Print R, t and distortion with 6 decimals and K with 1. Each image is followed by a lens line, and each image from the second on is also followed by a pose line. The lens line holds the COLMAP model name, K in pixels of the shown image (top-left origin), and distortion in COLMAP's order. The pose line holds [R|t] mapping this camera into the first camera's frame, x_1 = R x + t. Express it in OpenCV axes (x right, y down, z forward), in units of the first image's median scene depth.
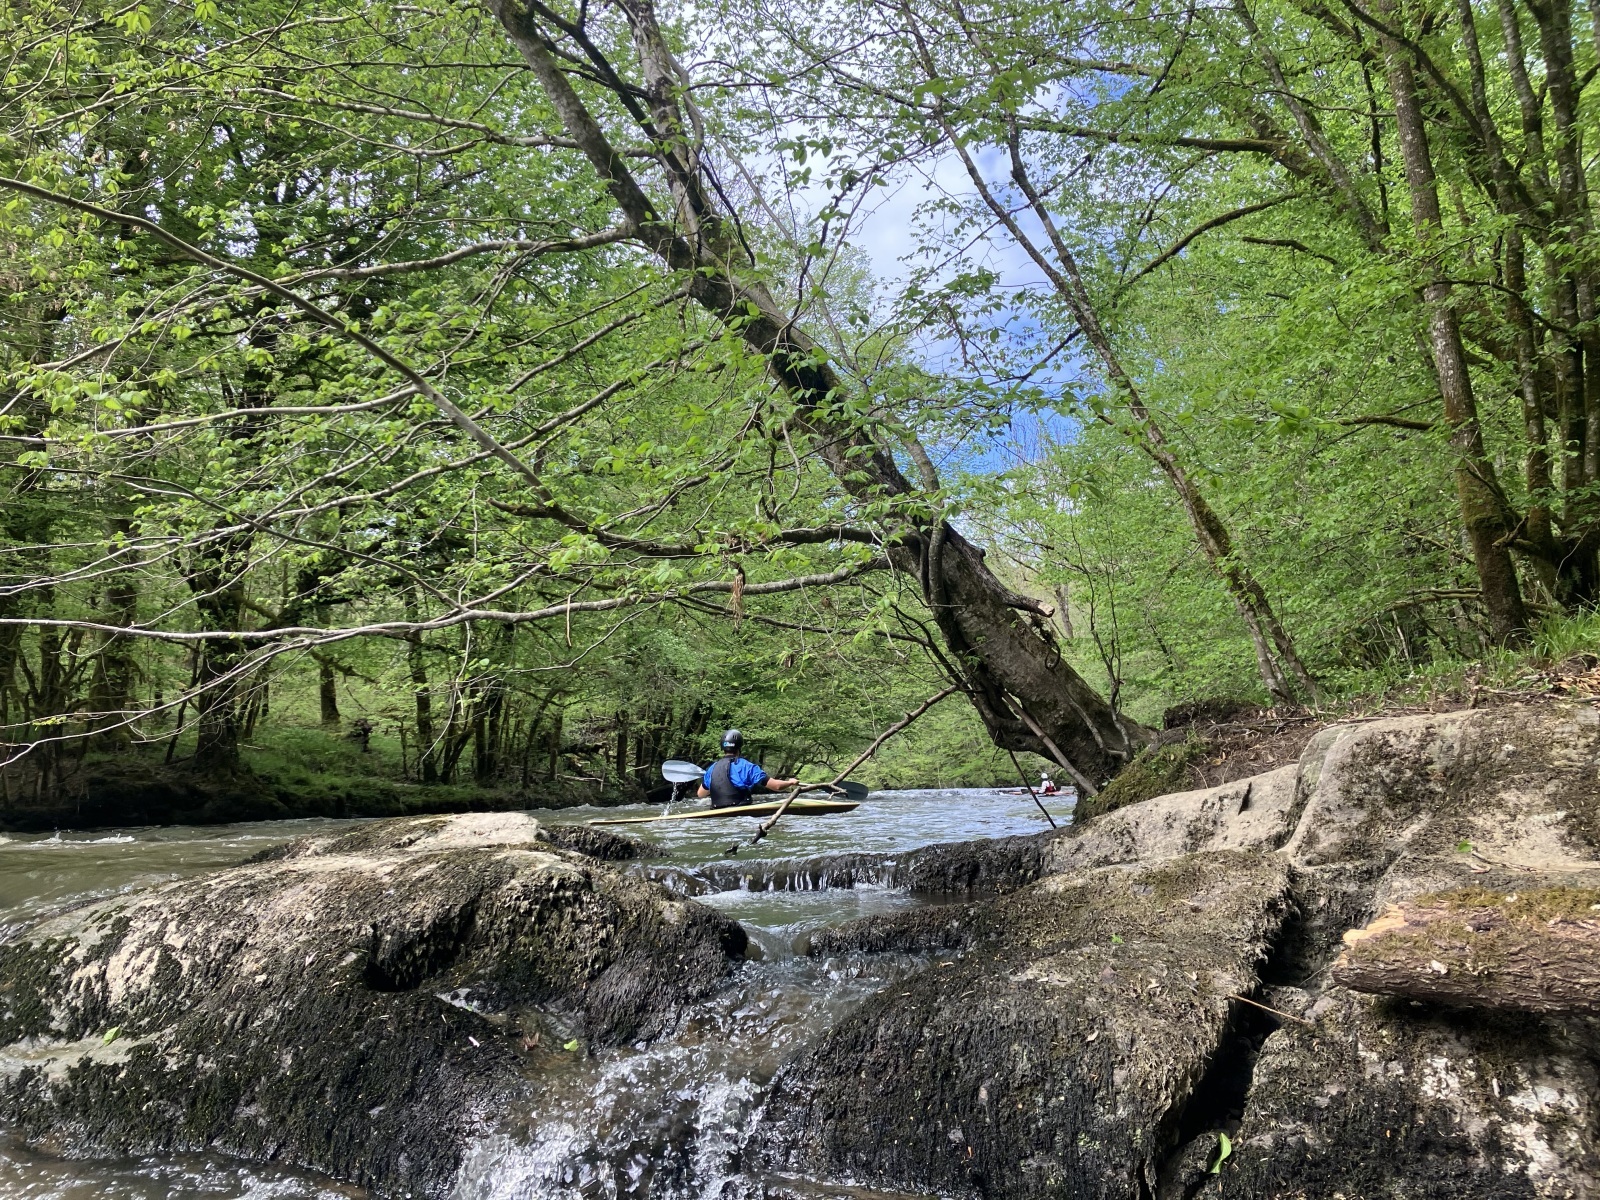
lens RADIAL K [[1266.7, 0, 798.6], [0, 1266.7, 600.4], [0, 0, 1]] dist [0.039581, -0.015714]
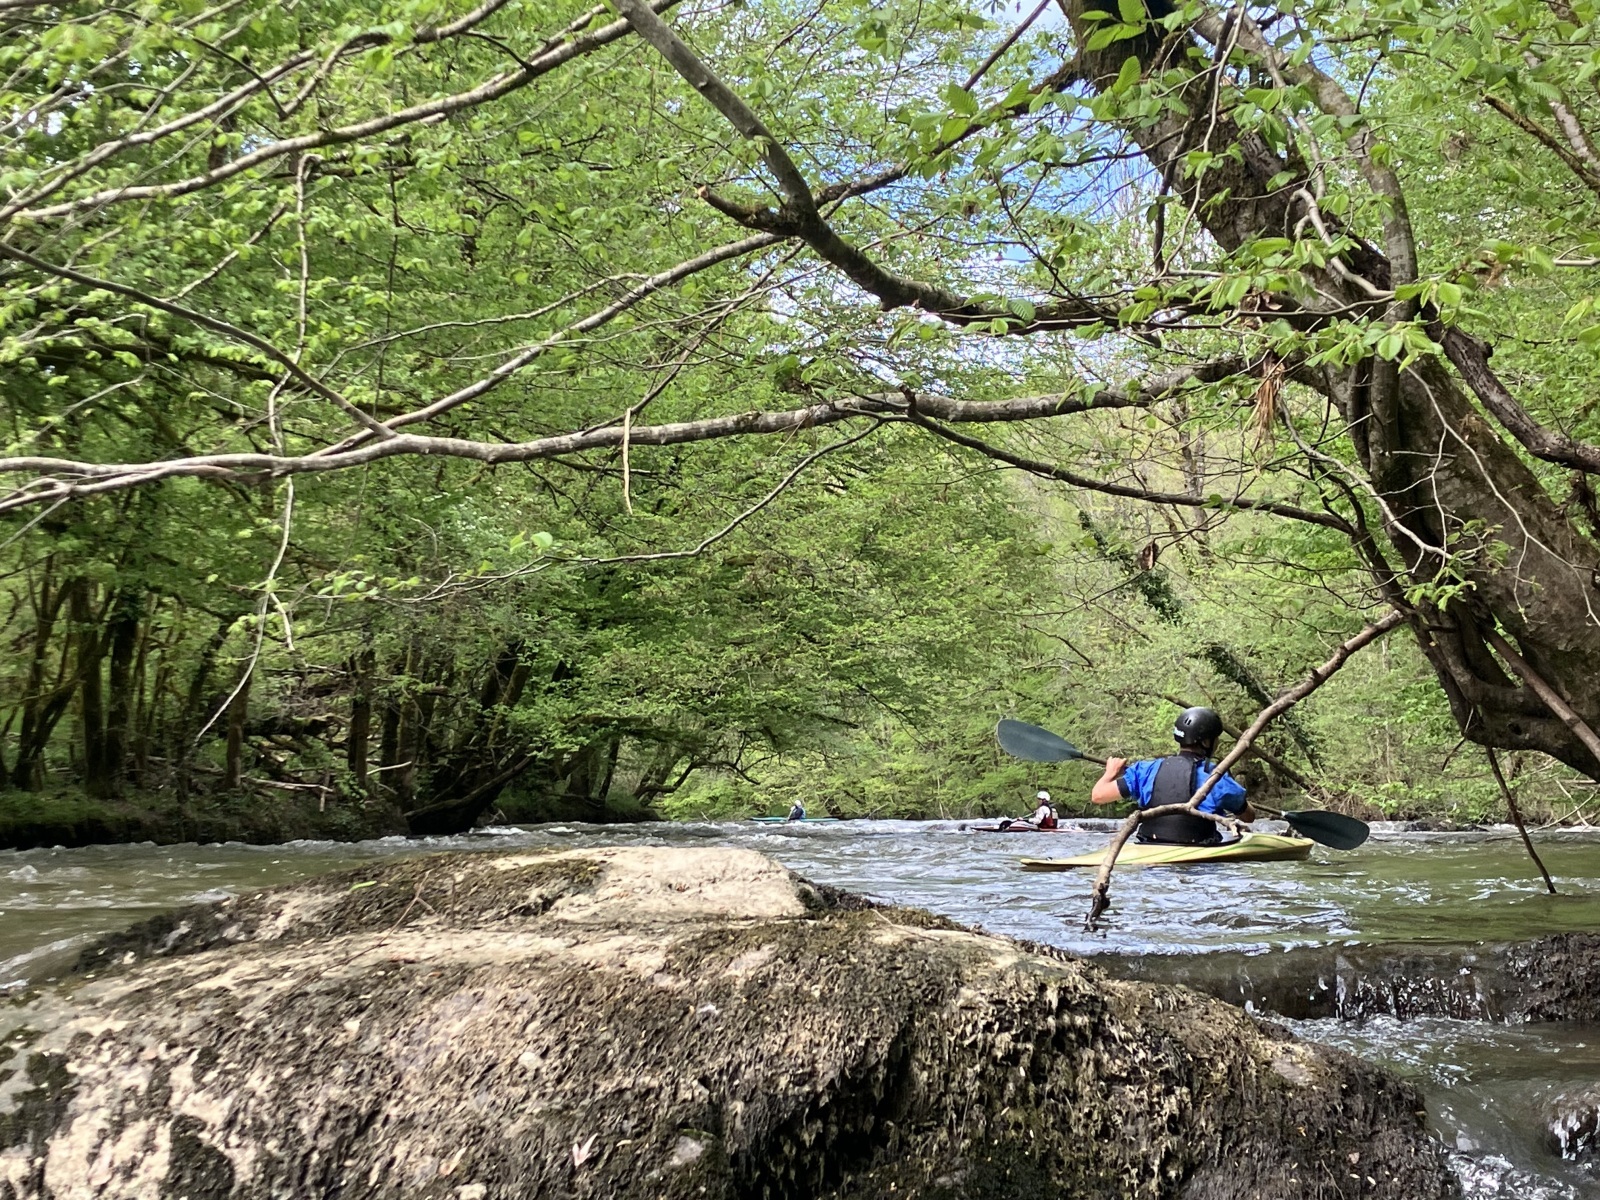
lens RADIAL K [[2419.5, 0, 800.7], [0, 2419.5, 597.9], [0, 0, 1]] dist [0.085321, 0.000000]
pose [[0.995499, 0.028189, 0.090481, -0.358319], [-0.033337, 0.997880, 0.055902, 0.025717], [-0.088713, -0.058667, 0.994328, 0.114268]]
